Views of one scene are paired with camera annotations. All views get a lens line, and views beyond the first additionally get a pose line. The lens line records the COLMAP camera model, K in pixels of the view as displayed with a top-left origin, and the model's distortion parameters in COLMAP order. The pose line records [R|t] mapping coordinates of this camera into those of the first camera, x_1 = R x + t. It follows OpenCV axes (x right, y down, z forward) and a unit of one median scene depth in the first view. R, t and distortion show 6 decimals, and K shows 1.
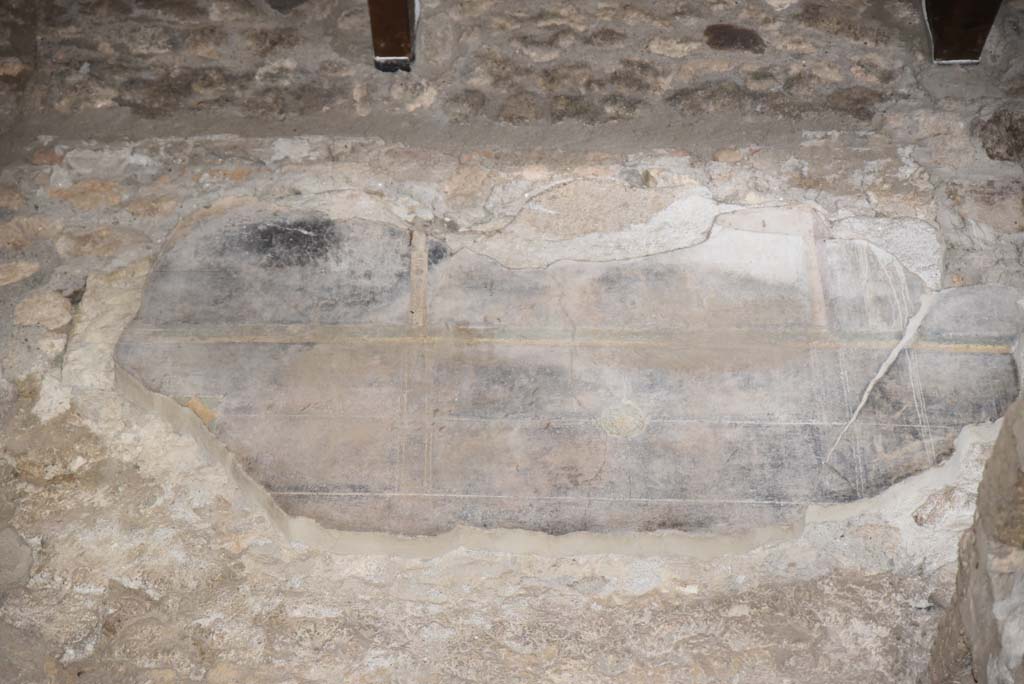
lens RADIAL K [[1906.3, 0, 511.9], [0, 1906.3, 342.9], [0, 0, 1]] dist [0.211087, 0.000000]
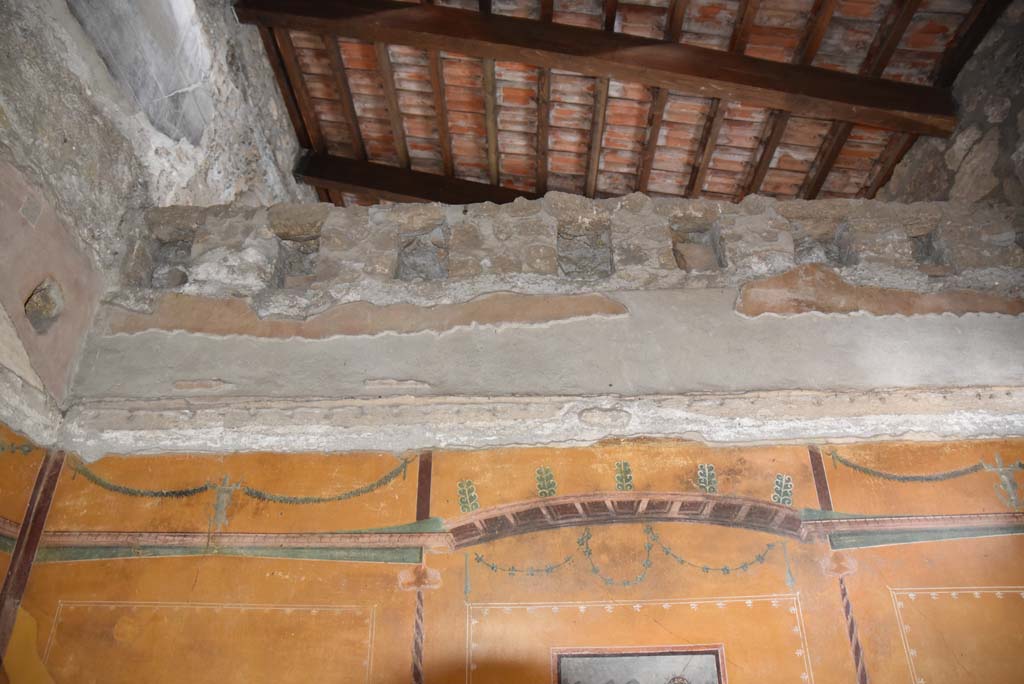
lens RADIAL K [[687.6, 0, 502.8], [0, 687.6, 342.4], [0, 0, 1]] dist [-0.127246, 0.078147]
pose [[0.022938, 0.499274, 0.866140, -0.332065], [-0.641138, 0.672097, -0.370442, 0.269805], [-0.767082, -0.546819, 0.335520, 0.328393]]
